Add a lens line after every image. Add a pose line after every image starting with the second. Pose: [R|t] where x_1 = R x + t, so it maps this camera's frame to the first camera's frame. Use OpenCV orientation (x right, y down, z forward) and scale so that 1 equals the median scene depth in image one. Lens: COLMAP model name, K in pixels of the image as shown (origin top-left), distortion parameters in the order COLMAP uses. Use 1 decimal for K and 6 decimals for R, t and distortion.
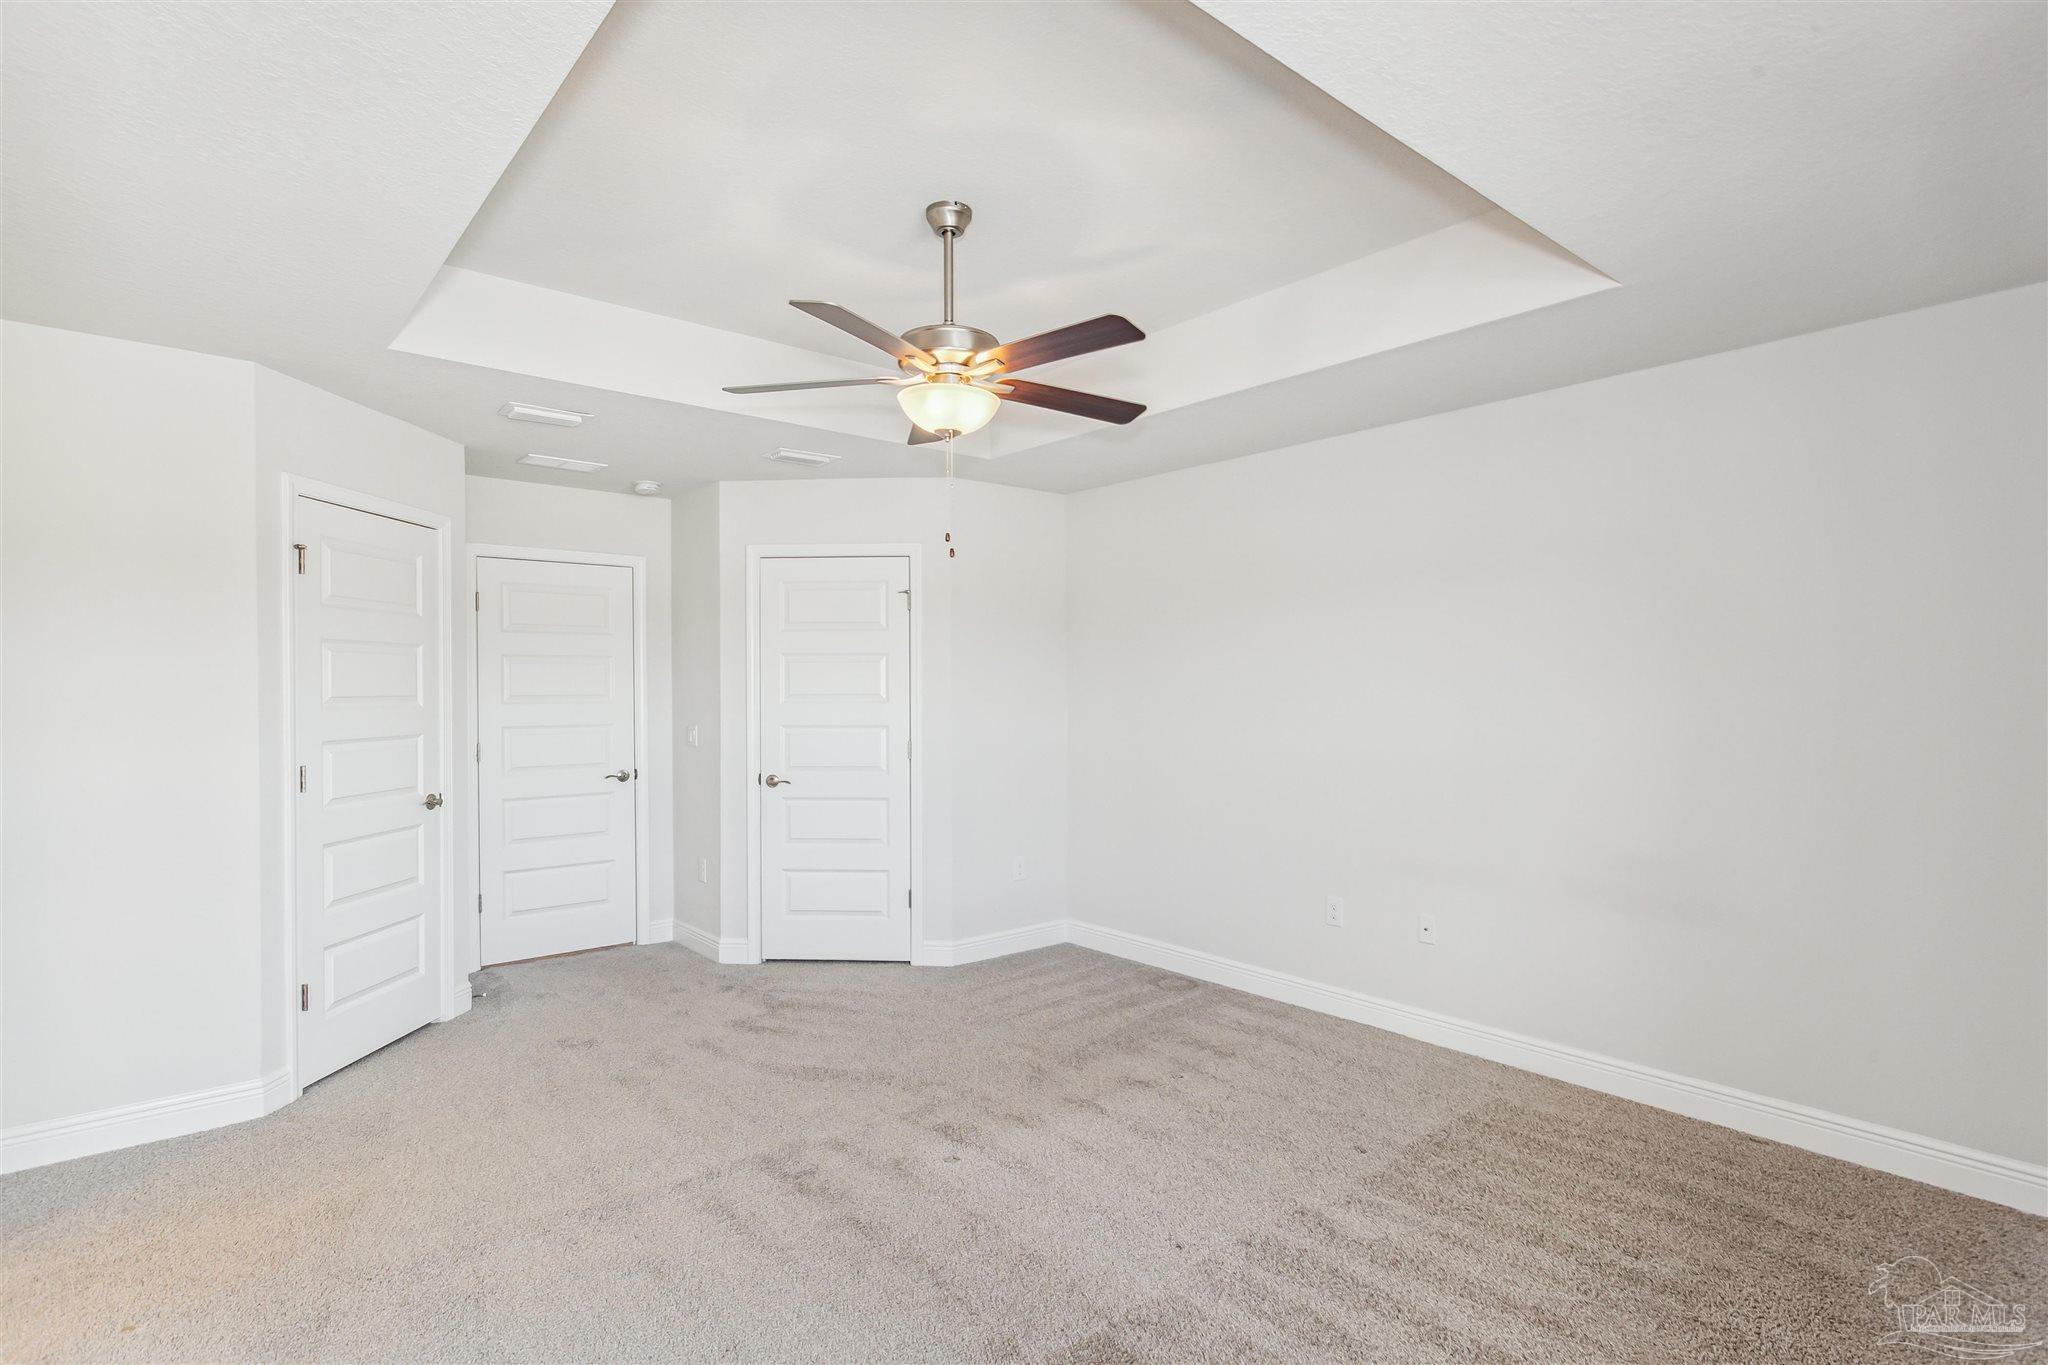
lens RADIAL K [[1019.1, 0, 1025.7], [0, 1019.1, 687.9], [0, 0, 1]] dist [-0.001345, 0.002862]
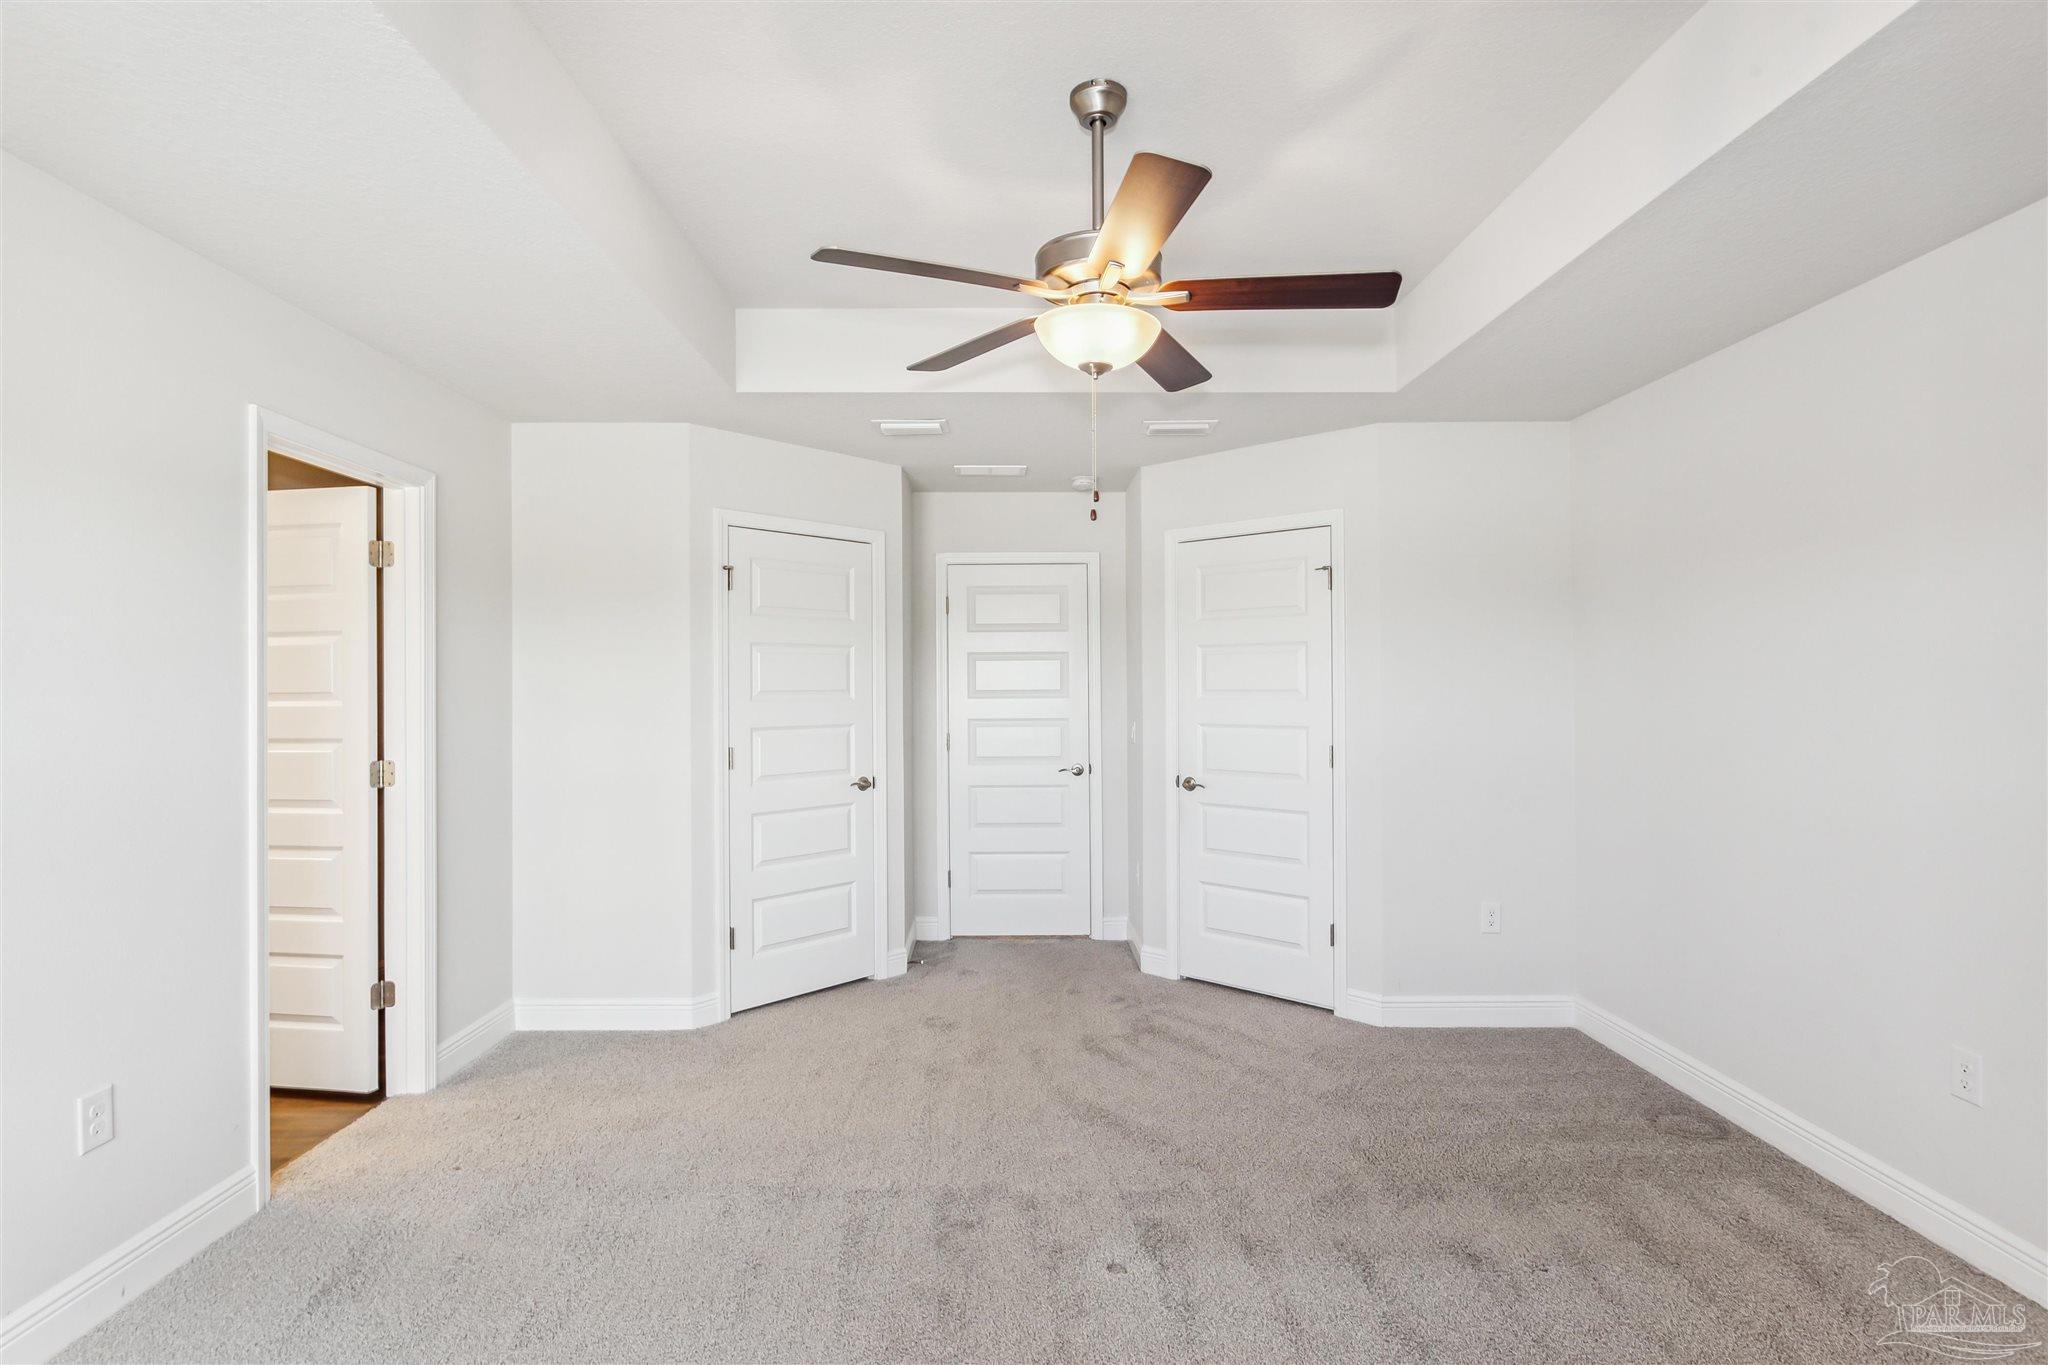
lens RADIAL K [[1019.1, 0, 1025.9], [0, 1019.1, 679.5], [0, 0, 1]] dist [-0.001345, 0.002862]
pose [[0.767530, -0.004587, -0.640997, 0.278407], [0.001504, 0.999985, -0.005355, 0.001869], [0.641012, 0.003146, 0.767525, 0.239320]]
